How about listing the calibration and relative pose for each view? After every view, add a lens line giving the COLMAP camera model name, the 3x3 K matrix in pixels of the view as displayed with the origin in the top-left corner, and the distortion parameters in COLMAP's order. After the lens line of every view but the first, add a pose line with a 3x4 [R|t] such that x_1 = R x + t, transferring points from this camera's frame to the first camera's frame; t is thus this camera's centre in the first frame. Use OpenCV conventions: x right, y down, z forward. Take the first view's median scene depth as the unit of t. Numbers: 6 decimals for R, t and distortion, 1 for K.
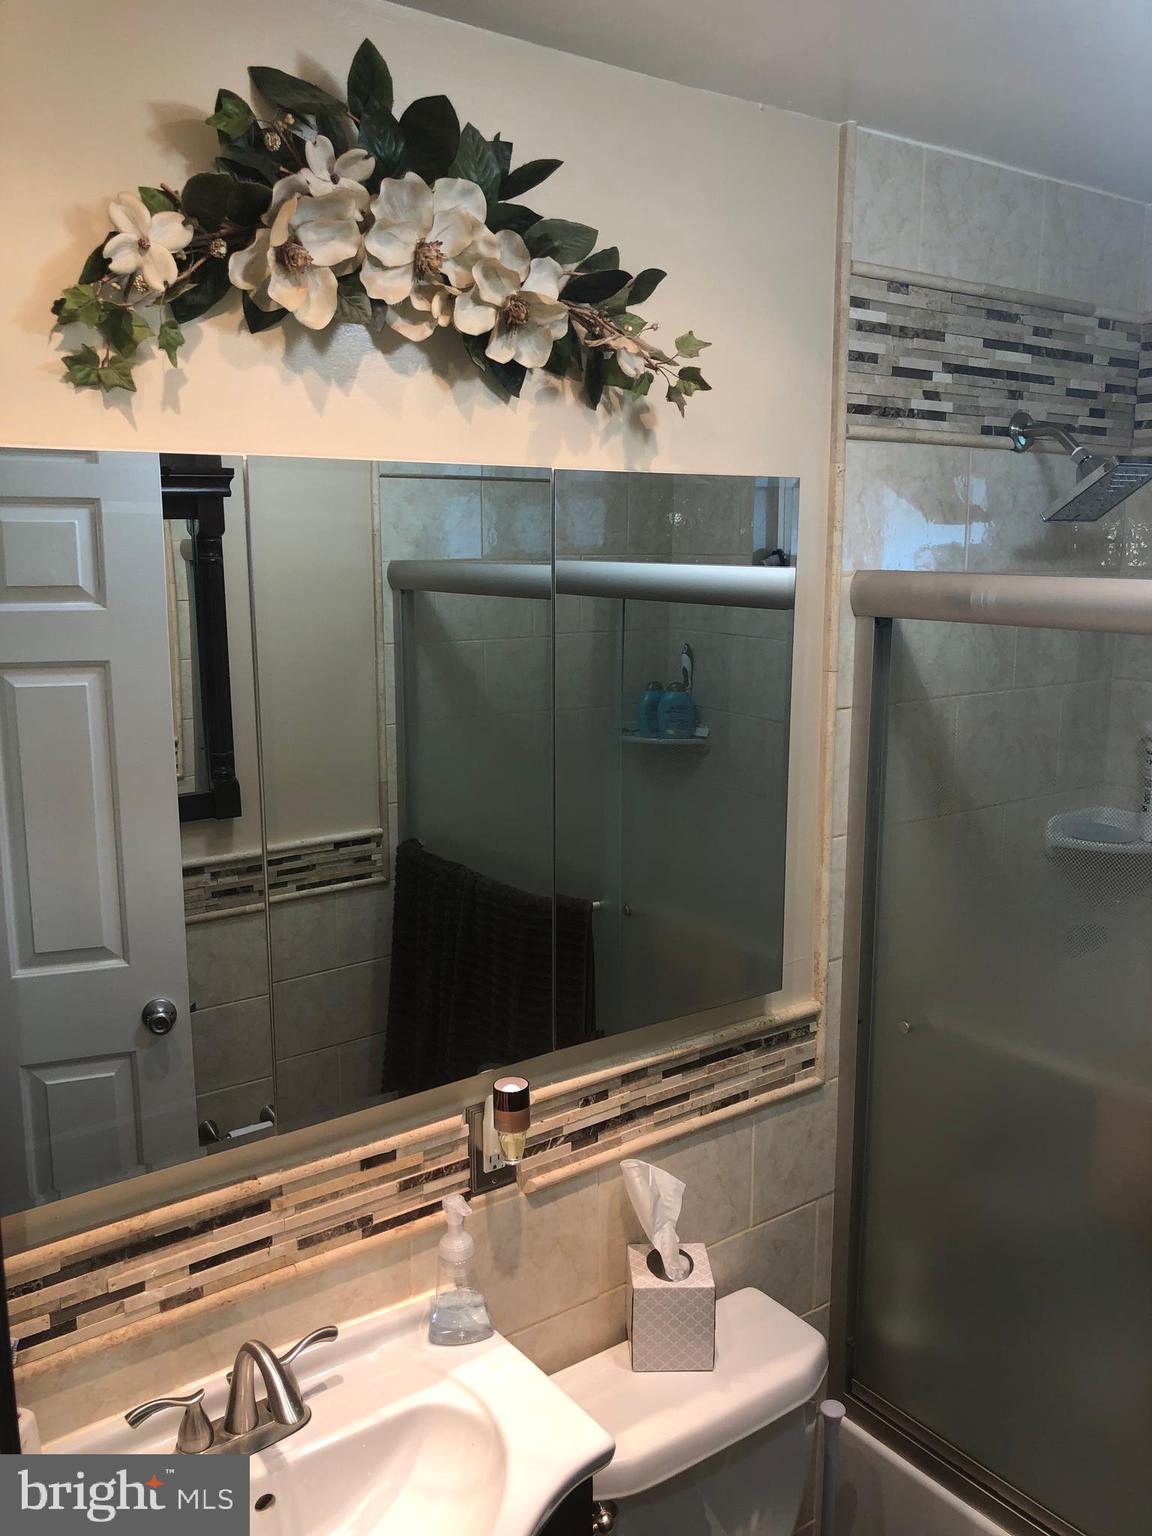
lens RADIAL K [[1266.7, 0, 579.5], [0, 1266.7, 761.6], [0, 0, 1]] dist [0.048224, -0.066005]
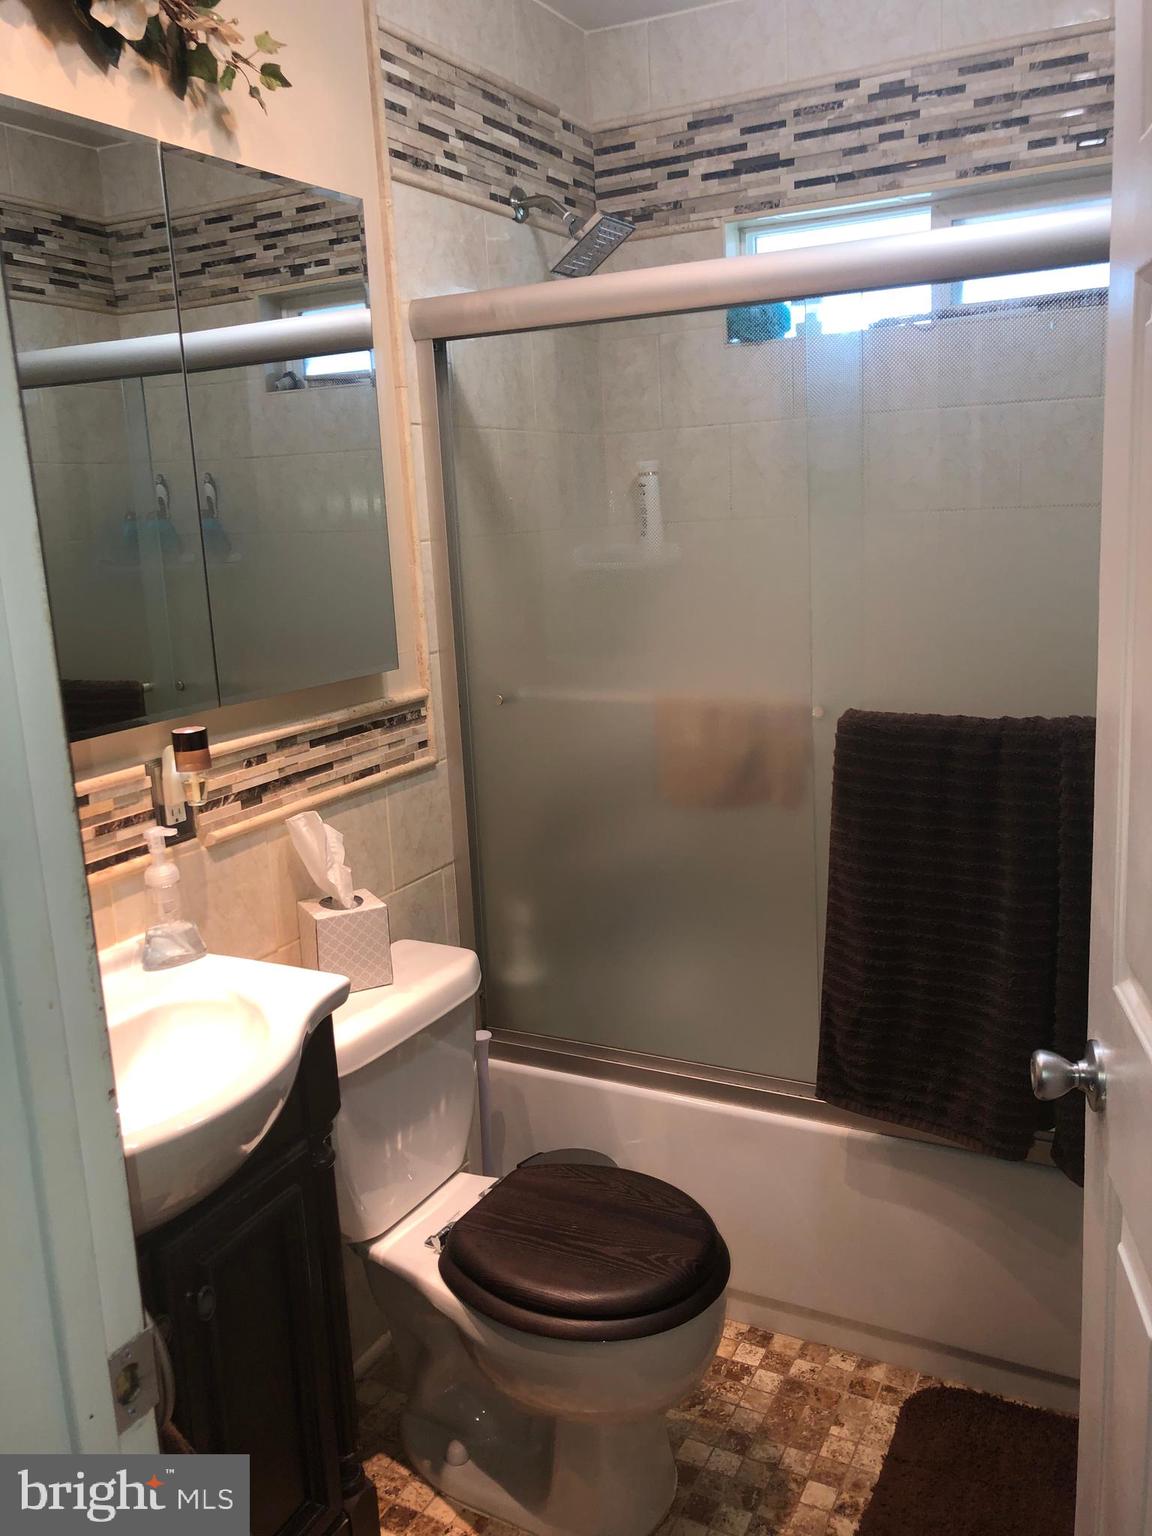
lens RADIAL K [[1266.7, 0, 579.5], [0, 1266.7, 761.6], [0, 0, 1]] dist [0.048224, -0.066005]
pose [[0.900399, -0.126271, 0.416339, -0.180587], [0.126778, 0.991576, 0.026556, 0.256425], [-0.416184, 0.028872, 0.908822, -0.098449]]
